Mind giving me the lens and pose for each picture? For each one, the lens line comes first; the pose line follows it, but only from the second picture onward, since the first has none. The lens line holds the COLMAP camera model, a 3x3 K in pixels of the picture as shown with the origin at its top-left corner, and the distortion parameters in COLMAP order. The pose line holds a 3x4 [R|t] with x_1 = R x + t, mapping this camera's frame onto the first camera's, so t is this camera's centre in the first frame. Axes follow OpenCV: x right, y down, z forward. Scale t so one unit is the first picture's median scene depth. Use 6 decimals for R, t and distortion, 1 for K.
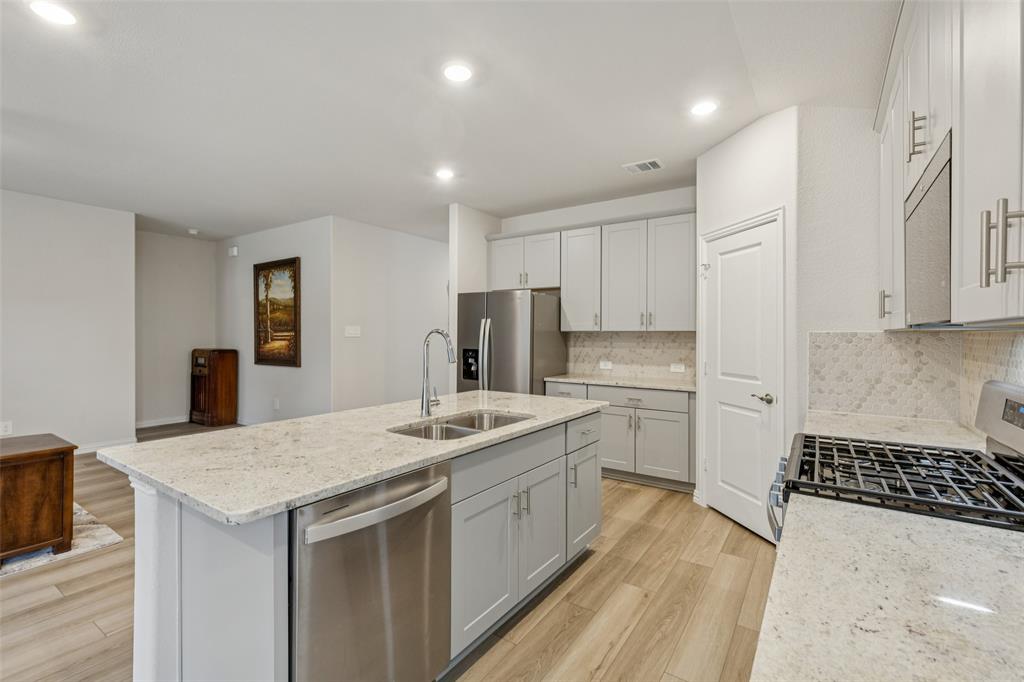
lens RADIAL K [[459.4, 0, 509.9], [0, 459.4, 333.7], [0, 0, 1]] dist [0.001935, 0.000175]
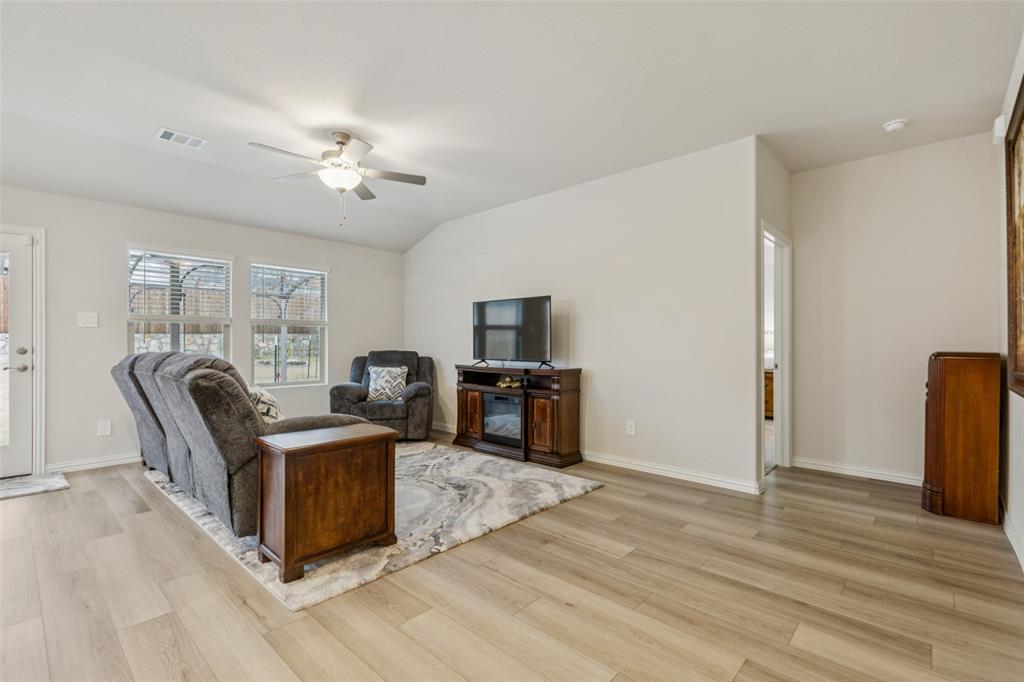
lens RADIAL K [[460.7, 0, 509.3], [0, 460.7, 342.2], [0, 0, 1]] dist [0.002722, 0.000325]
pose [[-0.148805, -0.009613, -0.988820, -0.156462], [-0.001477, 0.999954, -0.009499, 0.047290], [0.988866, 0.000047, -0.148812, 0.962135]]
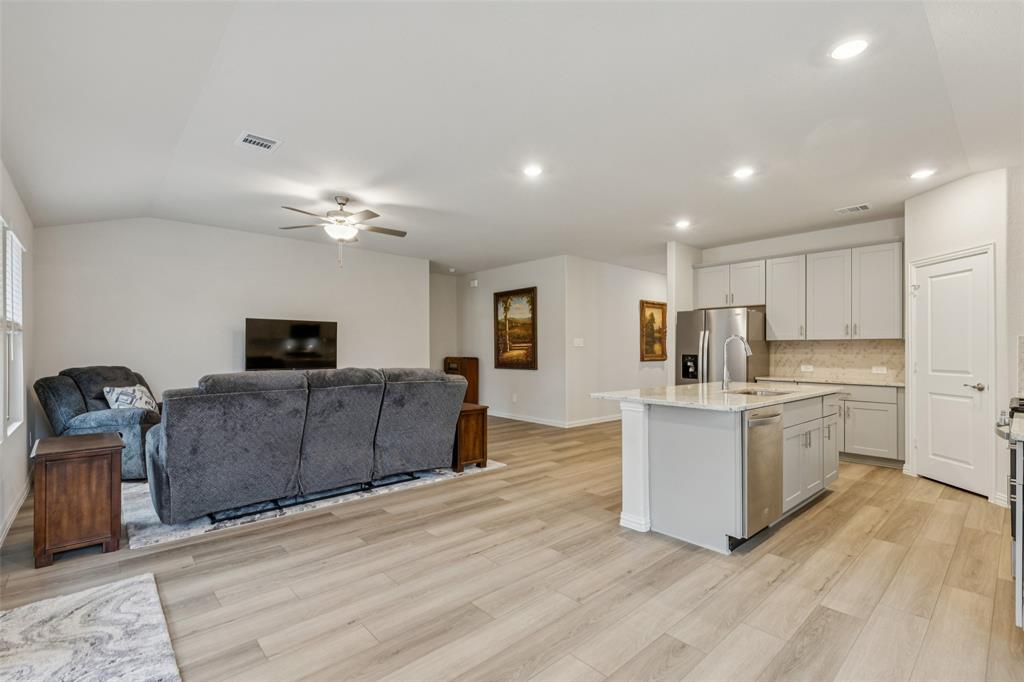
lens RADIAL K [[460.0, 0, 510.0], [0, 460.0, 348.6], [0, 0, 1]] dist [-0.000048, -0.000141]
pose [[0.970535, -0.002215, -0.240949, -0.294309], [0.001267, 0.999991, -0.004088, 0.023199], [0.240956, 0.003662, 0.970529, -0.416488]]
